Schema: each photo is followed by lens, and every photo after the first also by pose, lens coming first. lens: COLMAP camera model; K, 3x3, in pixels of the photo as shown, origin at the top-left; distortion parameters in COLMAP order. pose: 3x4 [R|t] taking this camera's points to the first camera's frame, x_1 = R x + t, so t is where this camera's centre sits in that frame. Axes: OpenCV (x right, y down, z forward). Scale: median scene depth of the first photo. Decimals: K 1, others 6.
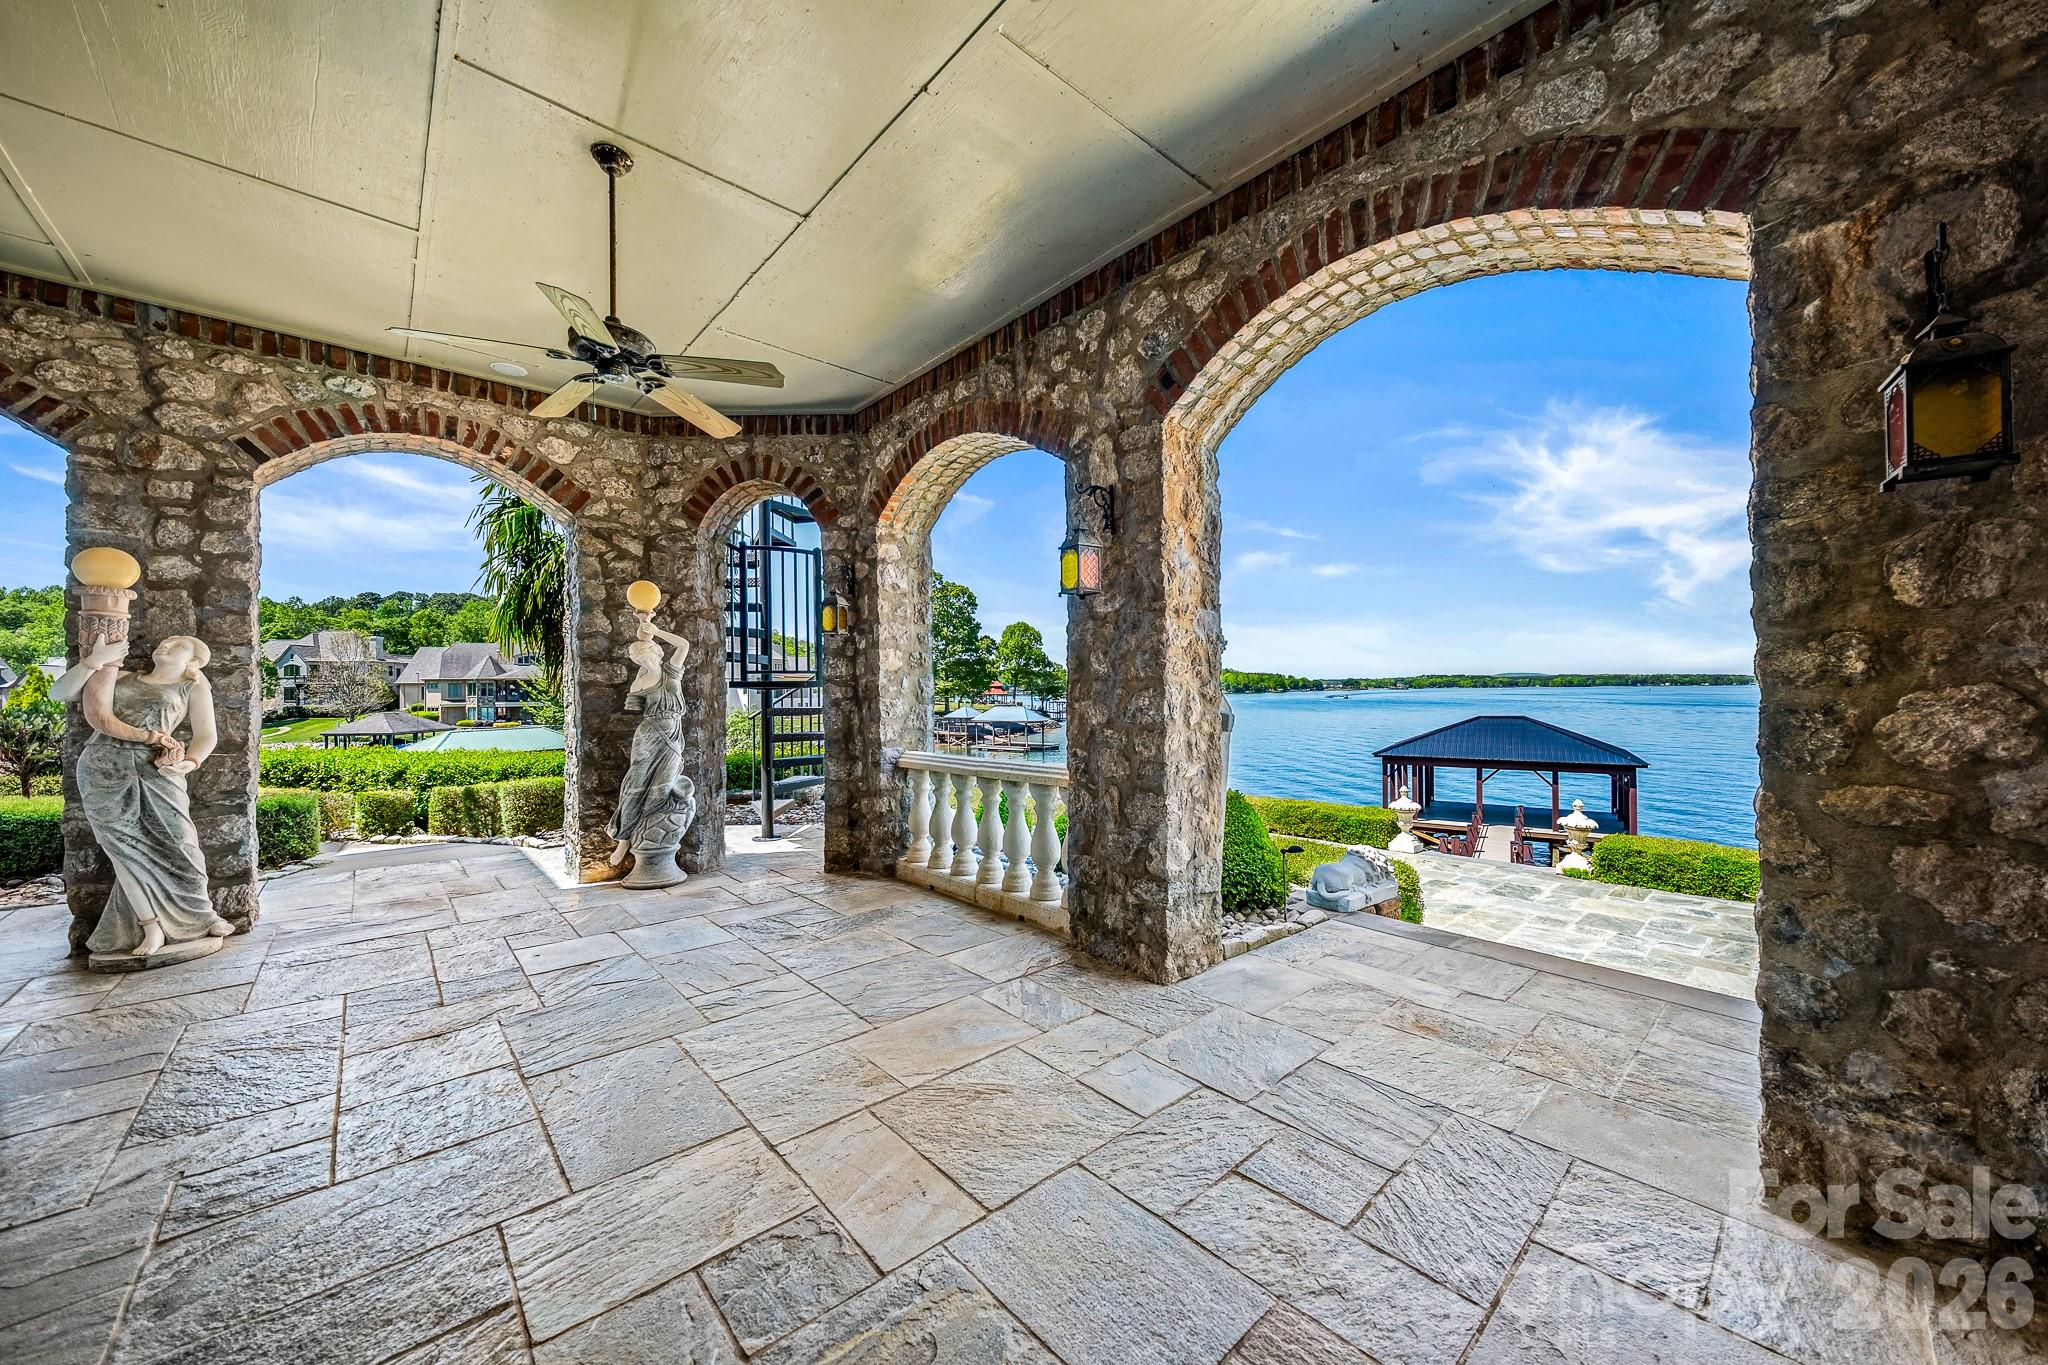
lens RADIAL K [[730.5, 0, 1023.2], [0, 730.5, 696.0], [0, 0, 1]] dist [0.002715, -0.000241]
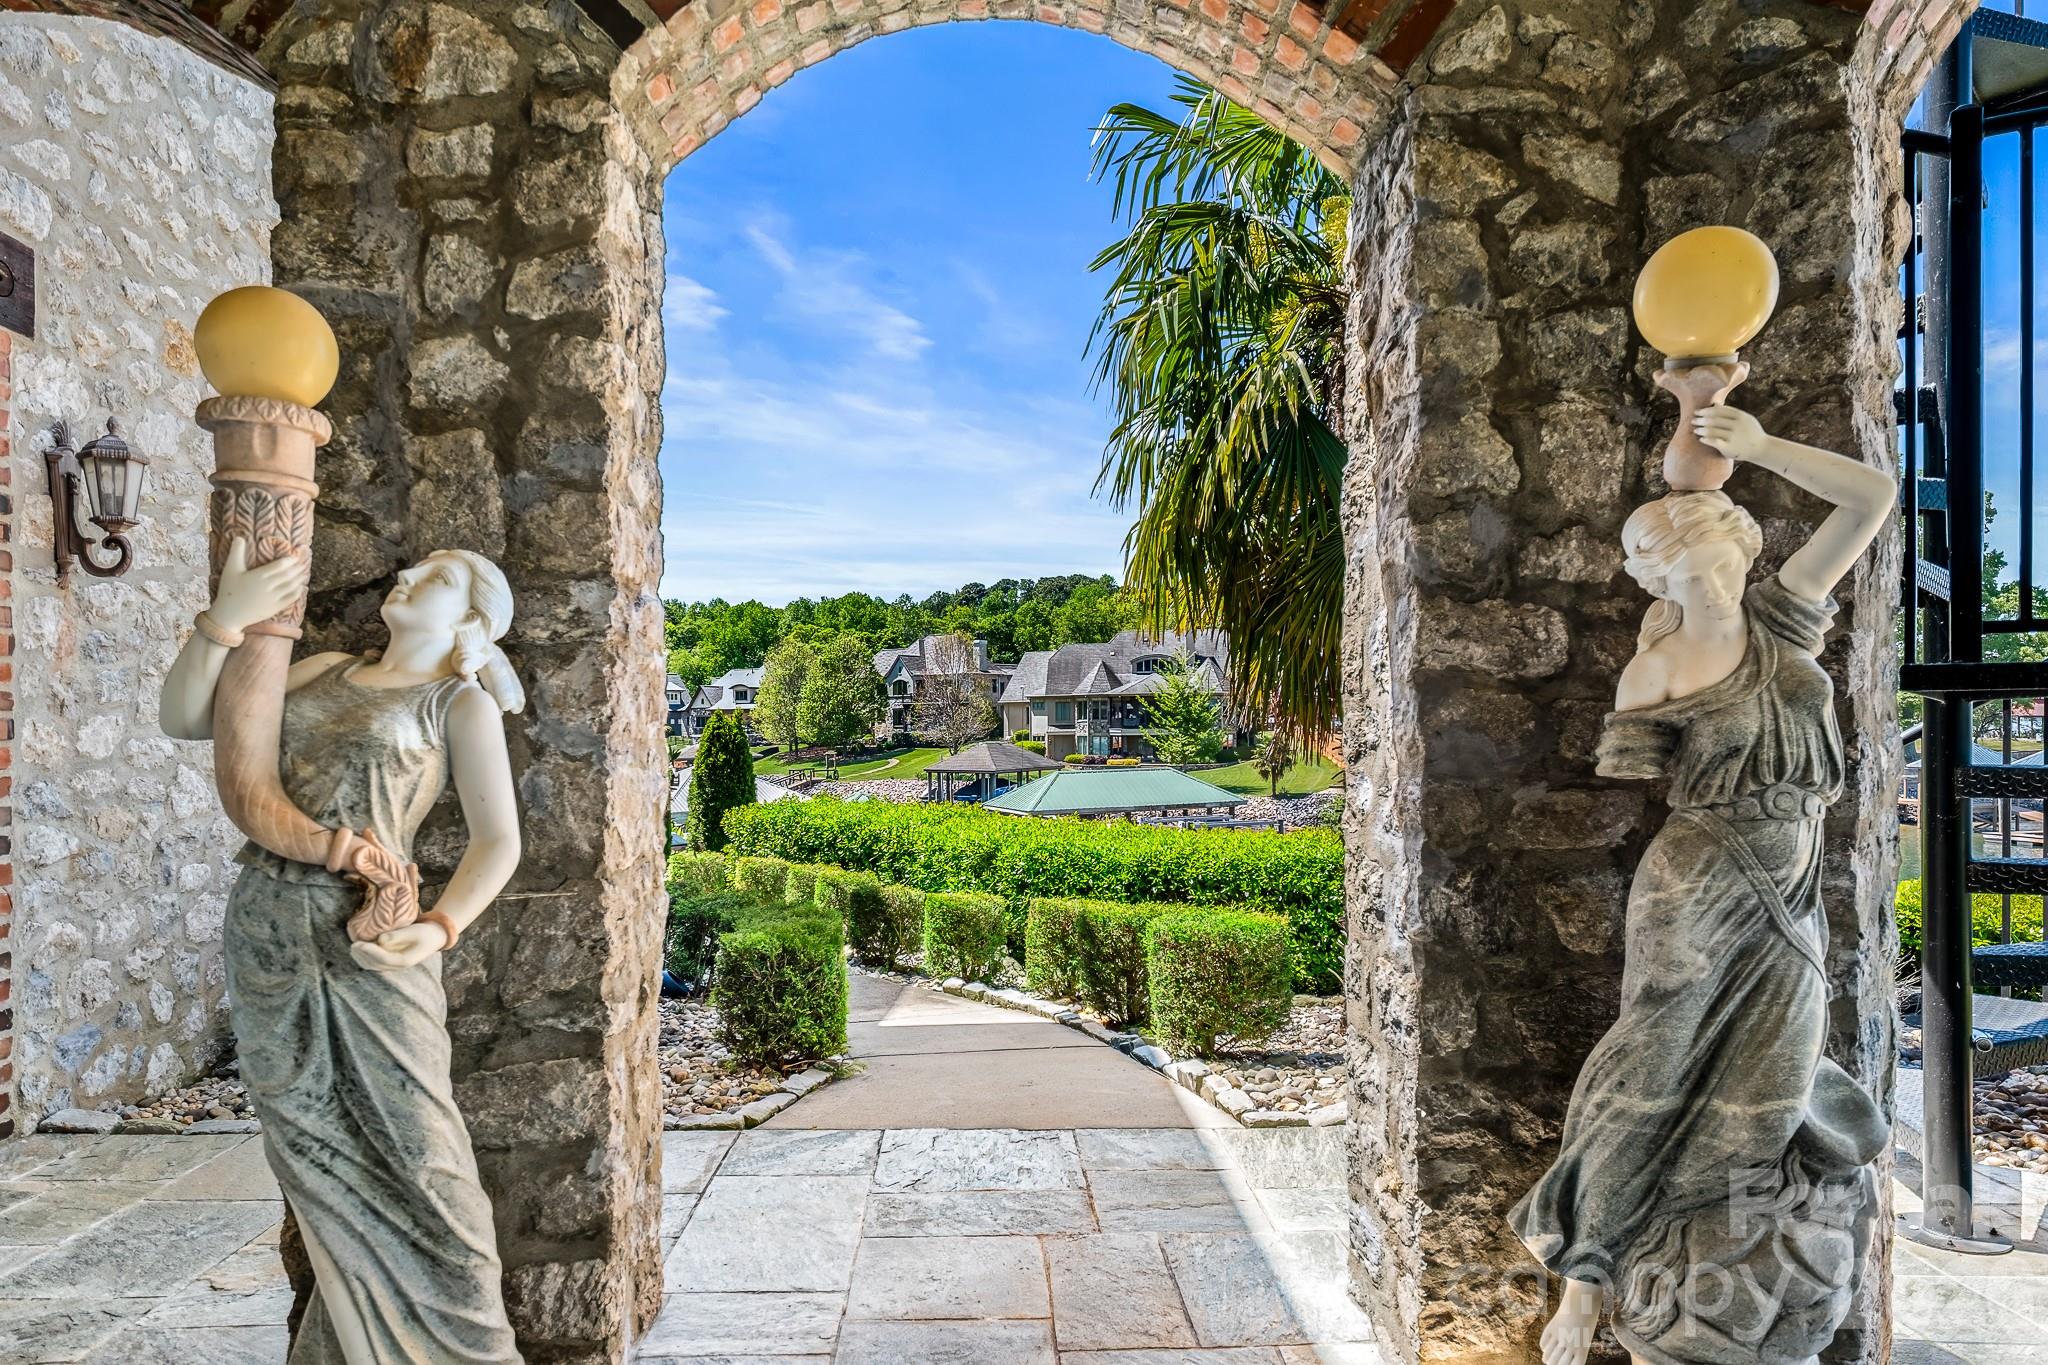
lens RADIAL K [[1124.9, 0, 1024.0], [0, 1124.9, 682.5], [0, 0, 1]] dist [0.000301, 0.000057]
pose [[0.768436, -0.021732, -0.639558, -0.442325], [0.000903, 0.999459, -0.032875, -0.001128], [0.639926, 0.024685, 0.768040, 0.564807]]
